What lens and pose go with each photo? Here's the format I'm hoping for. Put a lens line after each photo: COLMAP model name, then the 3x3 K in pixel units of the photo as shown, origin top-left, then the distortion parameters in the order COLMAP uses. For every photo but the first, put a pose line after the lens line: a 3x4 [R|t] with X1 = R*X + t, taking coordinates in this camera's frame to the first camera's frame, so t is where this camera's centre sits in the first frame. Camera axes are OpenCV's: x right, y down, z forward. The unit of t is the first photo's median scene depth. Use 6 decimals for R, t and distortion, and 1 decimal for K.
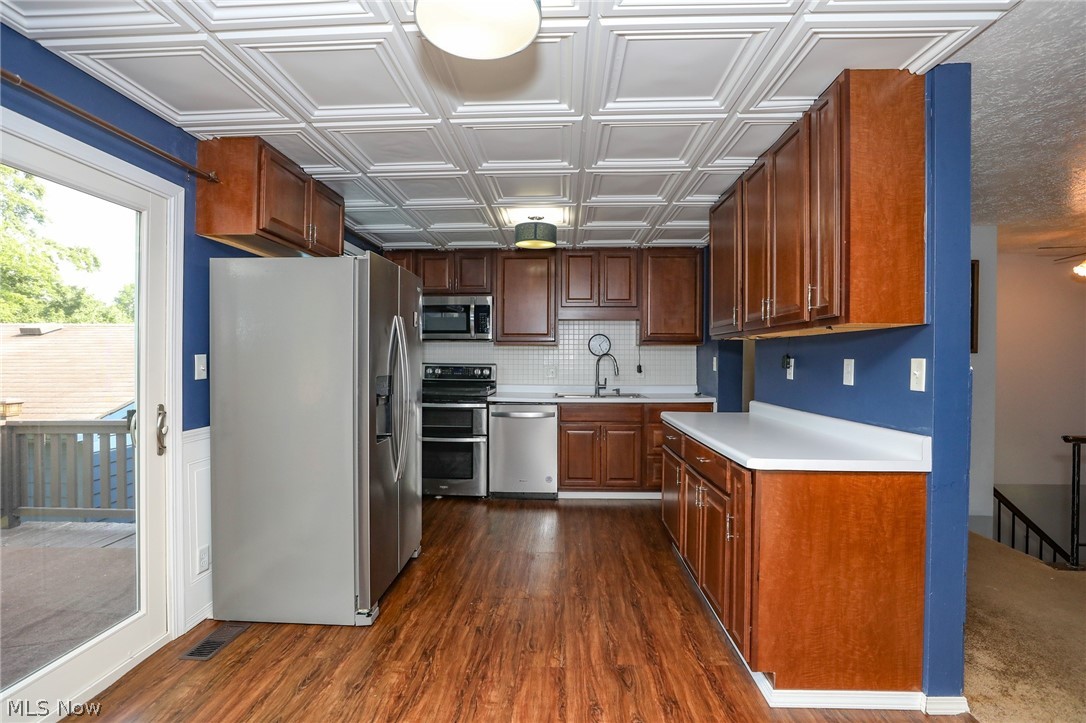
lens RADIAL K [[536.1, 0, 552.4], [0, 536.1, 365.2], [0, 0, 1]] dist [-0.038254, 0.012528]
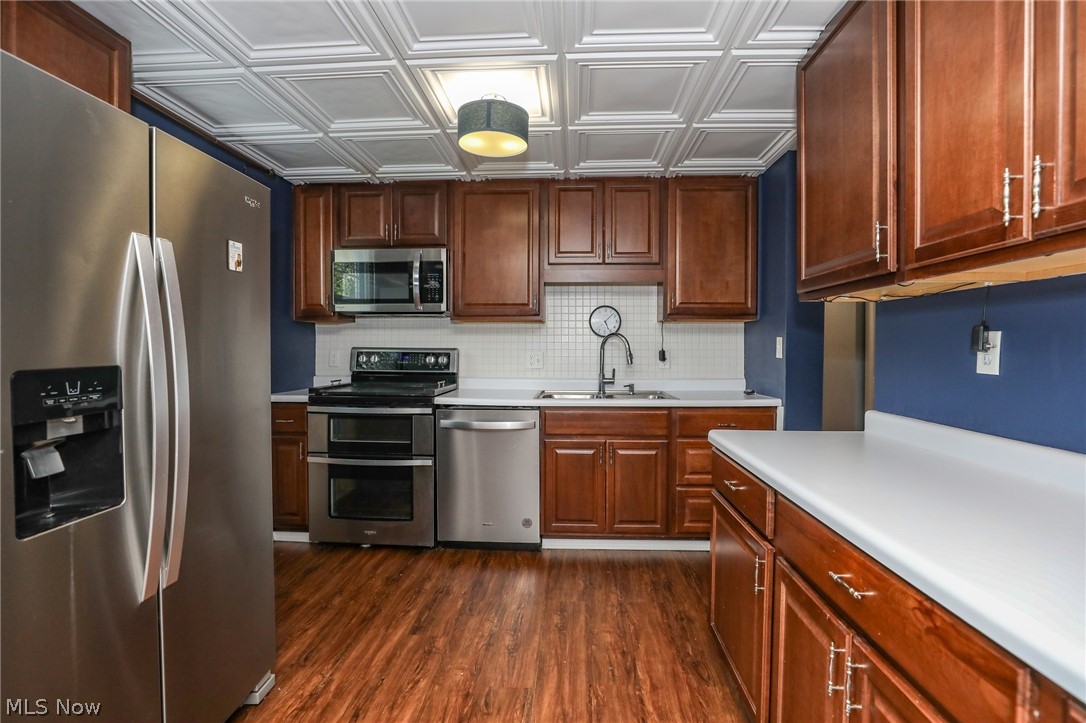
lens RADIAL K [[536.1, 0, 549.4], [0, 536.1, 356.8], [0, 0, 1]] dist [-0.038254, 0.012528]
pose [[0.999565, -0.000969, -0.029481, 0.039870], [0.001113, 0.999987, 0.004888, 0.005442], [0.029476, -0.004919, 0.999553, 0.334837]]
